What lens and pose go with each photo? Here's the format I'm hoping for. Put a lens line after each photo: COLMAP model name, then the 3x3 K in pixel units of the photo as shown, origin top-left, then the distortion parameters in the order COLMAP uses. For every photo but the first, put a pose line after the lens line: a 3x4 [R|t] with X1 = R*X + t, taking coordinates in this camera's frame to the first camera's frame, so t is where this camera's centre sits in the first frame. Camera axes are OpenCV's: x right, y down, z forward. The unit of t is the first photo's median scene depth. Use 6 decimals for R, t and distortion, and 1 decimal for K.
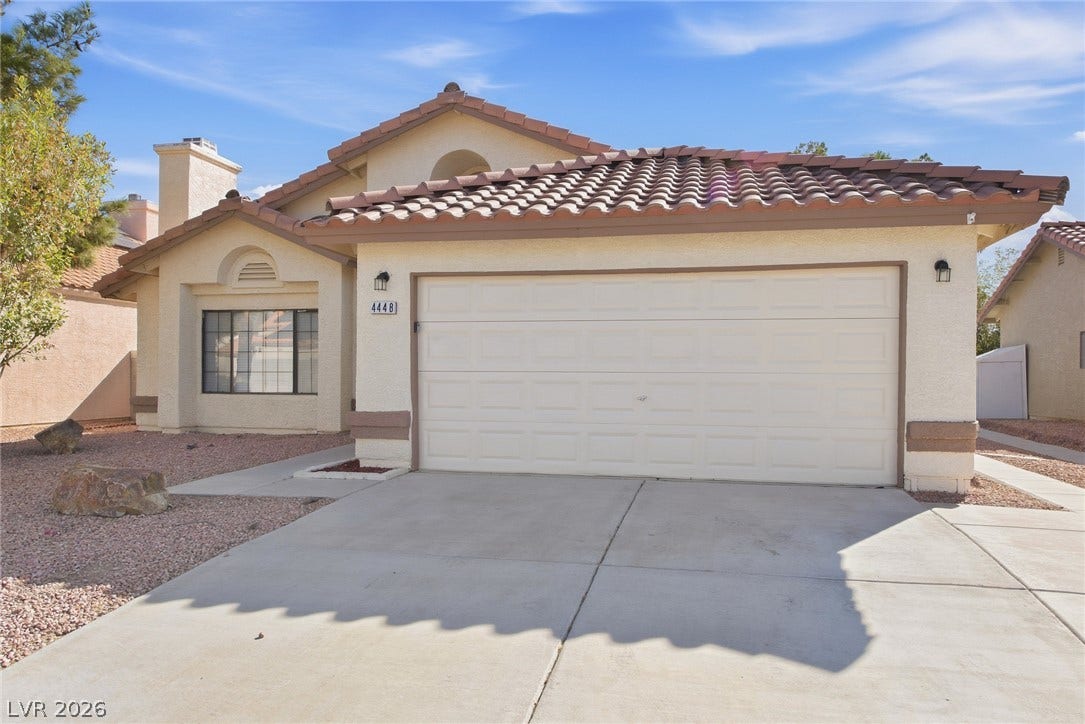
lens RADIAL K [[560.4, 0, 543.2], [0, 560.4, 377.2], [0, 0, 1]] dist [-0.000220, -0.000082]
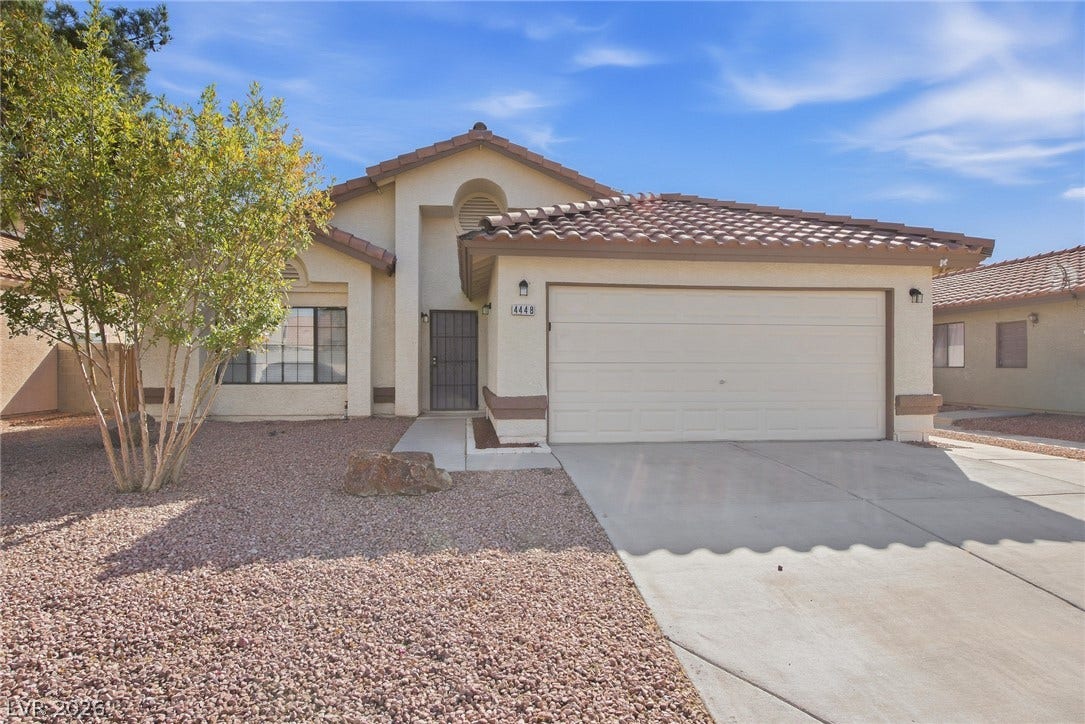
lens RADIAL K [[455.2, 0, 547.9], [0, 455.2, 363.3], [0, 0, 1]] dist [-0.001843, -0.000053]
pose [[0.970208, -0.003568, 0.242248, -0.465648], [0.005431, 0.999961, -0.007023, -0.002378], [-0.242214, 0.008129, 0.970189, 0.038626]]
